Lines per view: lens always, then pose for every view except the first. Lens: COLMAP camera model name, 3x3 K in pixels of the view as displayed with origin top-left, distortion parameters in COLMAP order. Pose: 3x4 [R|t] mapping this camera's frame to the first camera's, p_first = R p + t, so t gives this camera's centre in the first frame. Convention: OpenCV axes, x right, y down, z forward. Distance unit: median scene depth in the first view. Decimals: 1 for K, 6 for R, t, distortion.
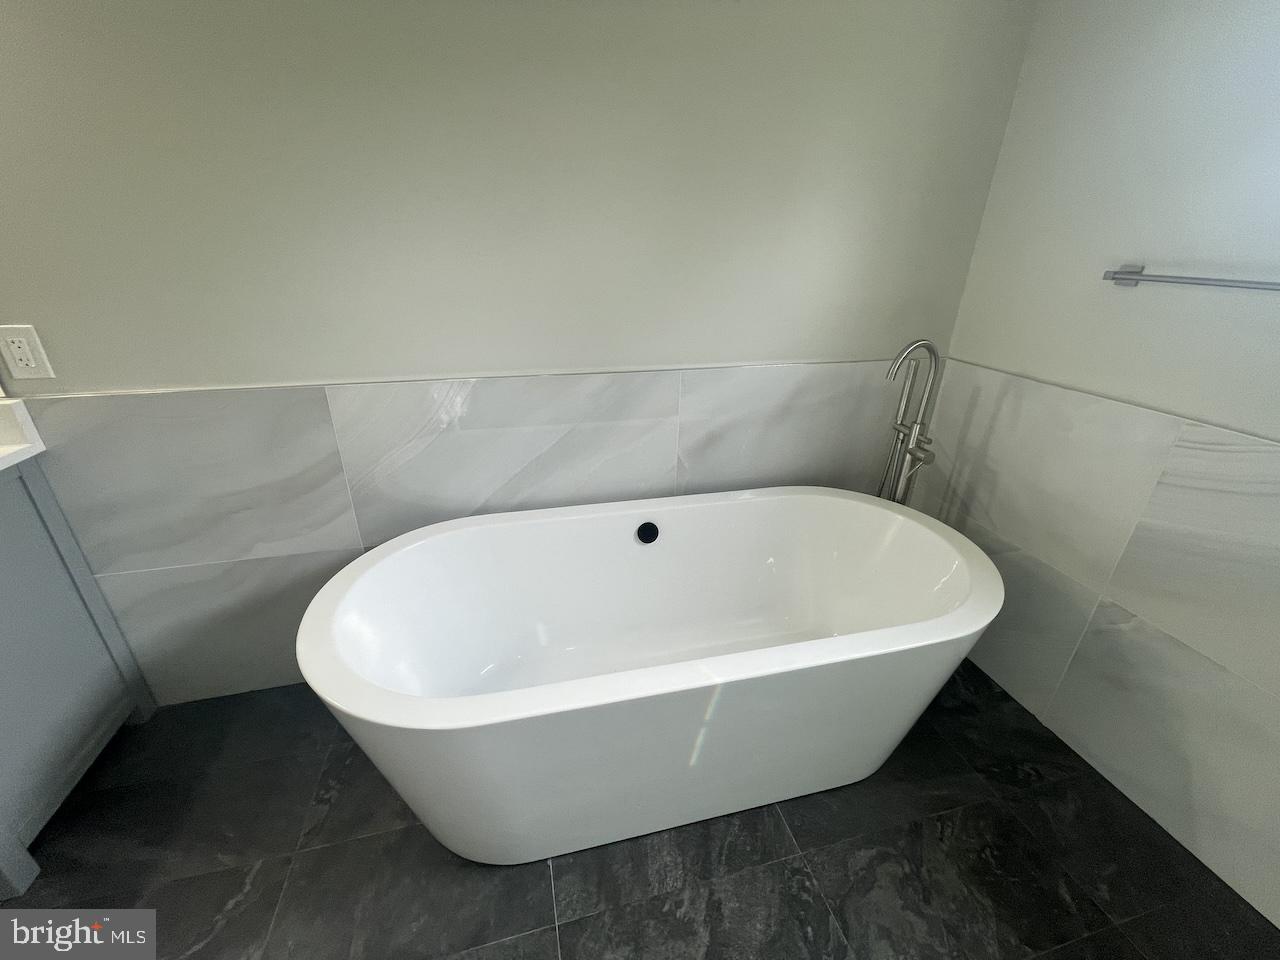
lens RADIAL K [[518.2, 0, 640.0], [0, 518.2, 480.0], [0, 0, 1]] dist [0.000813, 0.000105]
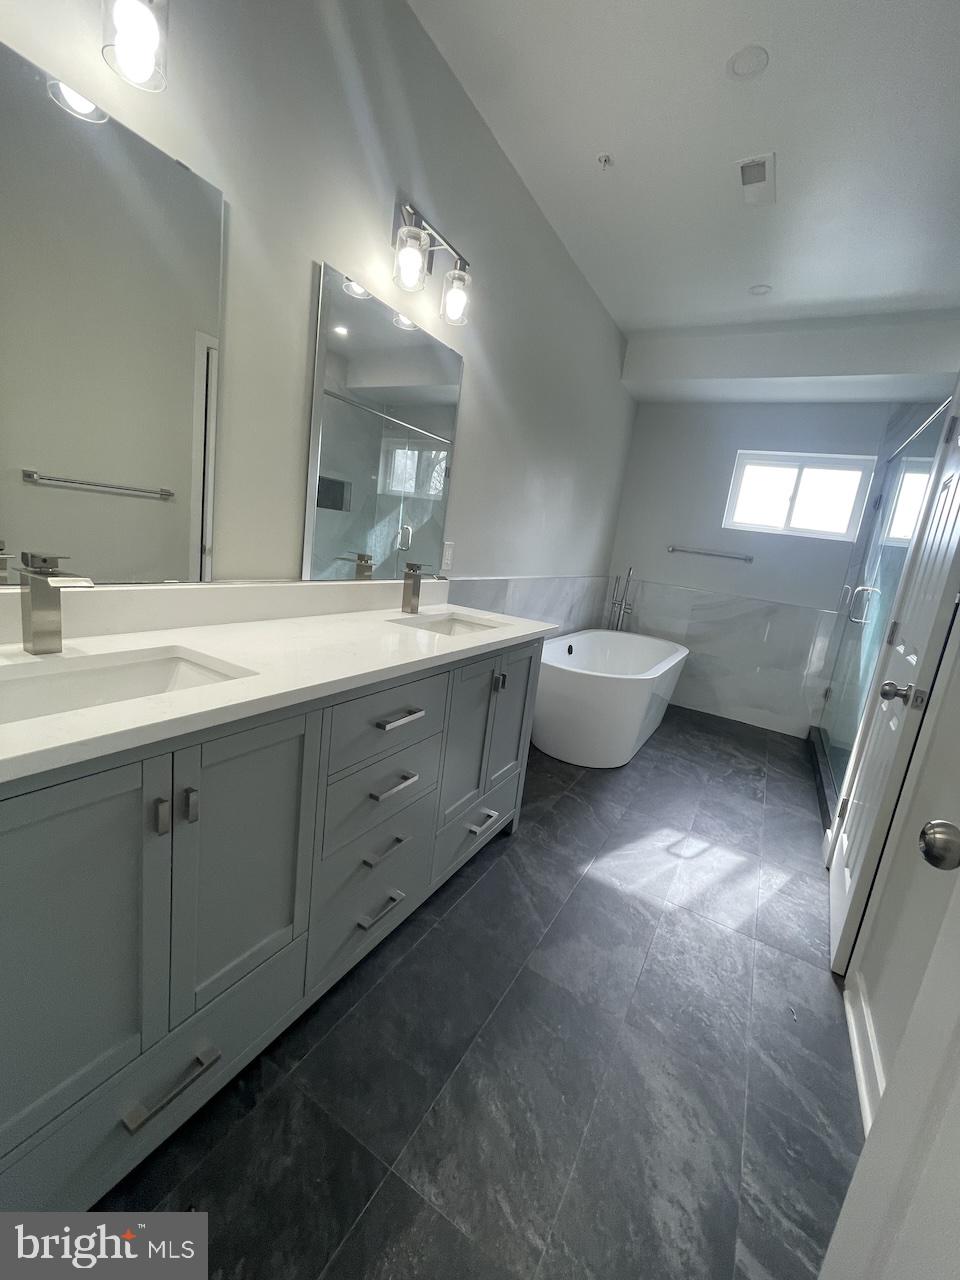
lens RADIAL K [[515.1, 0, 485.2], [0, 515.1, 634.7], [0, 0, 1]] dist [-0.001545, 0.000212]
pose [[0.695653, -0.065691, 0.715368, -2.341022], [0.185891, 0.978354, -0.090927, 0.222346], [-0.693910, 0.196234, 0.692807, -0.353071]]
